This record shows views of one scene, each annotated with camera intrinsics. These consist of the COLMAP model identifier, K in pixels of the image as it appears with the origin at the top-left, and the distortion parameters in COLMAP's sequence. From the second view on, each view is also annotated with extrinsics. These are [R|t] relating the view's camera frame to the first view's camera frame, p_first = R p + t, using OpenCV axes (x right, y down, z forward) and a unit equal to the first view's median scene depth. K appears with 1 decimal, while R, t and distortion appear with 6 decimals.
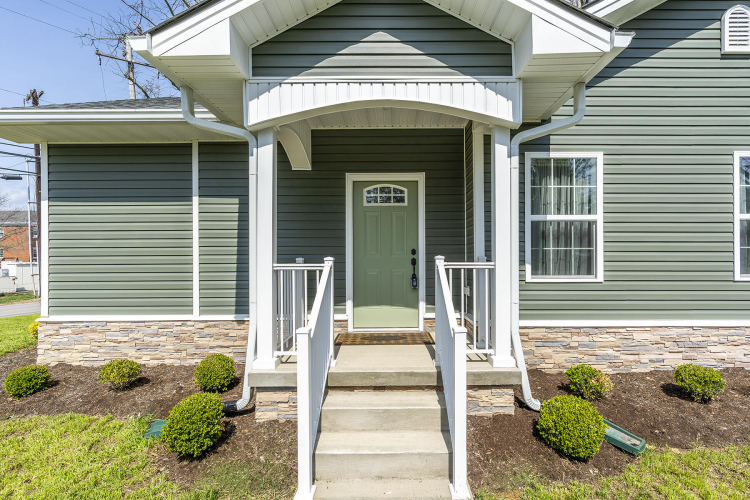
lens RADIAL K [[345.9, 0, 394.3], [0, 345.9, 263.7], [0, 0, 1]] dist [-0.002244, -0.000257]
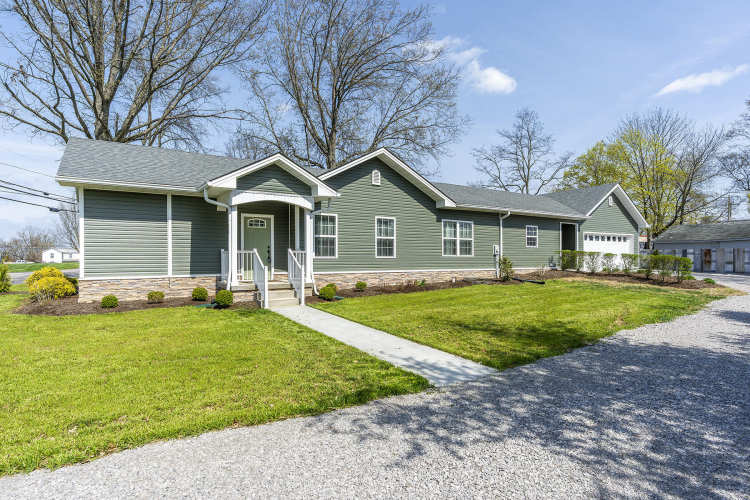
lens RADIAL K [[422.5, 0, 375.5], [0, 422.5, 252.8], [0, 0, 1]] dist [0.012769, 0.000273]
pose [[0.842178, 0.008775, 0.539128, -1.034373], [0.007463, 0.999582, -0.027927, 0.104950], [-0.539148, 0.027543, 0.841761, -2.142260]]
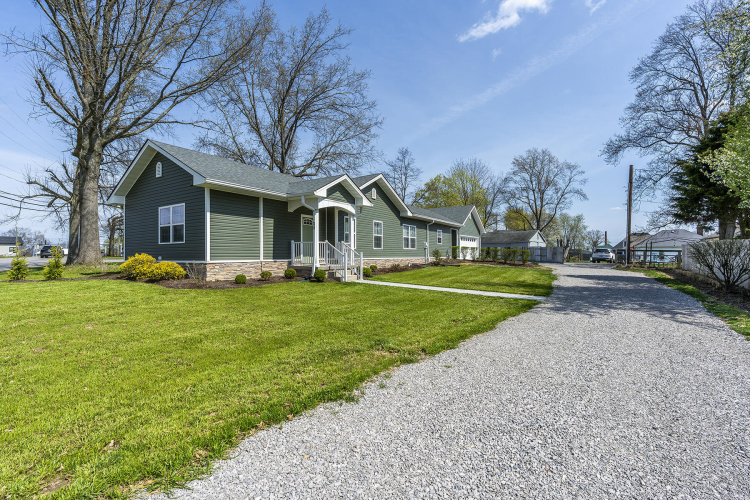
lens RADIAL K [[345.9, 0, 374.0], [0, 345.9, 250.7], [0, 0, 1]] dist [-0.002244, -0.000257]
pose [[0.554393, 0.012050, 0.832168, -2.686082], [0.006799, 0.999796, -0.019007, 0.151844], [-0.832227, 0.016195, 0.554198, -1.457108]]
